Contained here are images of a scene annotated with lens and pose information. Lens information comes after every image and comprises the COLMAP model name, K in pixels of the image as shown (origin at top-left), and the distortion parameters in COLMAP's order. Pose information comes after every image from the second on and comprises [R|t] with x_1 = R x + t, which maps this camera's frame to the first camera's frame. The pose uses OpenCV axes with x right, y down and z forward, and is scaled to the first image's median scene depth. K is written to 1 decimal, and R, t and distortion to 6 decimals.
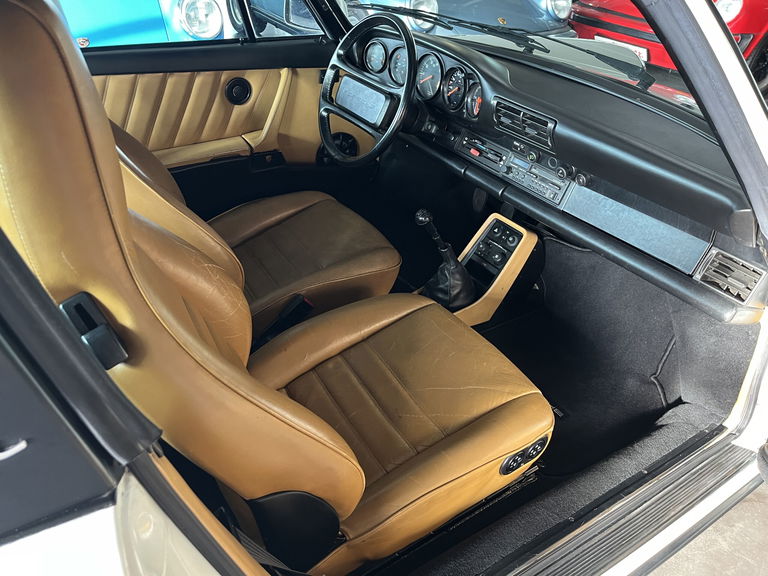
lens RADIAL K [[576.5, 0, 384.0], [0, 576.5, 288.0], [0, 0, 1]] dist [0.093974, -0.114862]
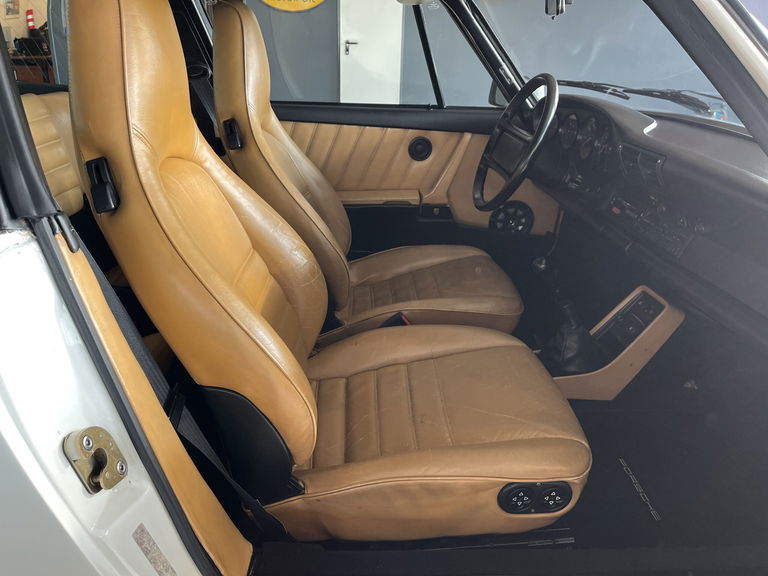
lens RADIAL K [[576.5, 0, 384.0], [0, 576.5, 288.0], [0, 0, 1]] dist [0.093974, -0.114862]
pose [[0.882139, 0.159366, -0.443208, 0.246868], [-0.245211, 0.958822, -0.143288, 0.107881], [0.402122, 0.235079, 0.884893, 0.037199]]
